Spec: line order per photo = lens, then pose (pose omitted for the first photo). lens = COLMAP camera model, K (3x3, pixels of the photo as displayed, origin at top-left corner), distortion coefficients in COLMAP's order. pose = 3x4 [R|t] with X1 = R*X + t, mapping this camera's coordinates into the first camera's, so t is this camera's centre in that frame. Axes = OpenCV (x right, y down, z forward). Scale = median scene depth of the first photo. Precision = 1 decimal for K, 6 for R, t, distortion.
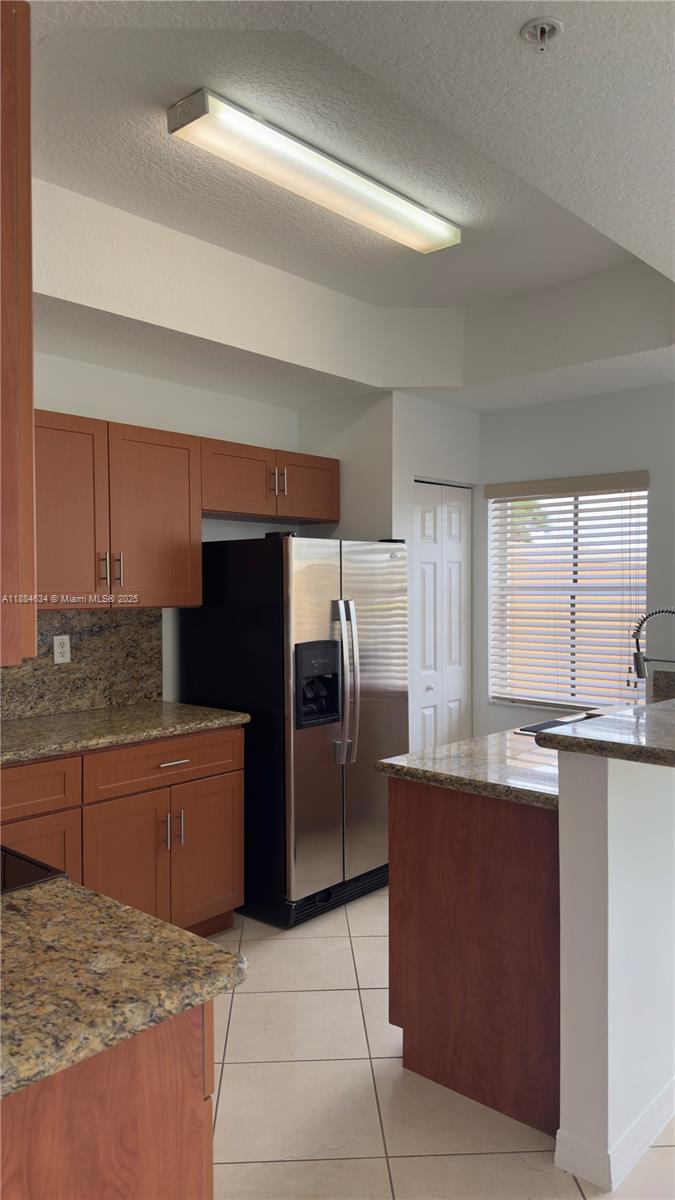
lens RADIAL K [[866.6, 0, 337.5], [0, 866.6, 600.0], [0, 0, 1]] dist [0.035329, -0.000951]
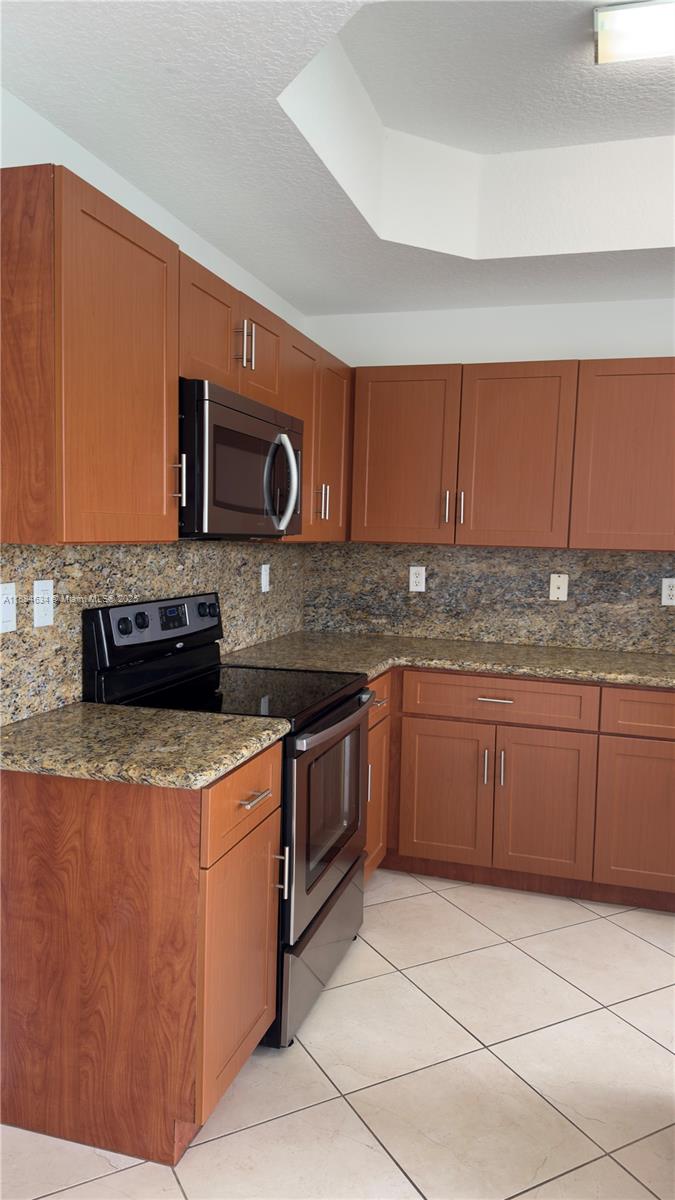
lens RADIAL K [[864.0, 0, 345.4], [0, 864.0, 589.0], [0, 0, 1]] dist [0.072968, -0.004075]
pose [[0.452430, 0.086375, -0.887607, 1.099149], [-0.055446, 0.996097, 0.068671, 0.011795], [0.890075, 0.018146, 0.455453, 0.529127]]
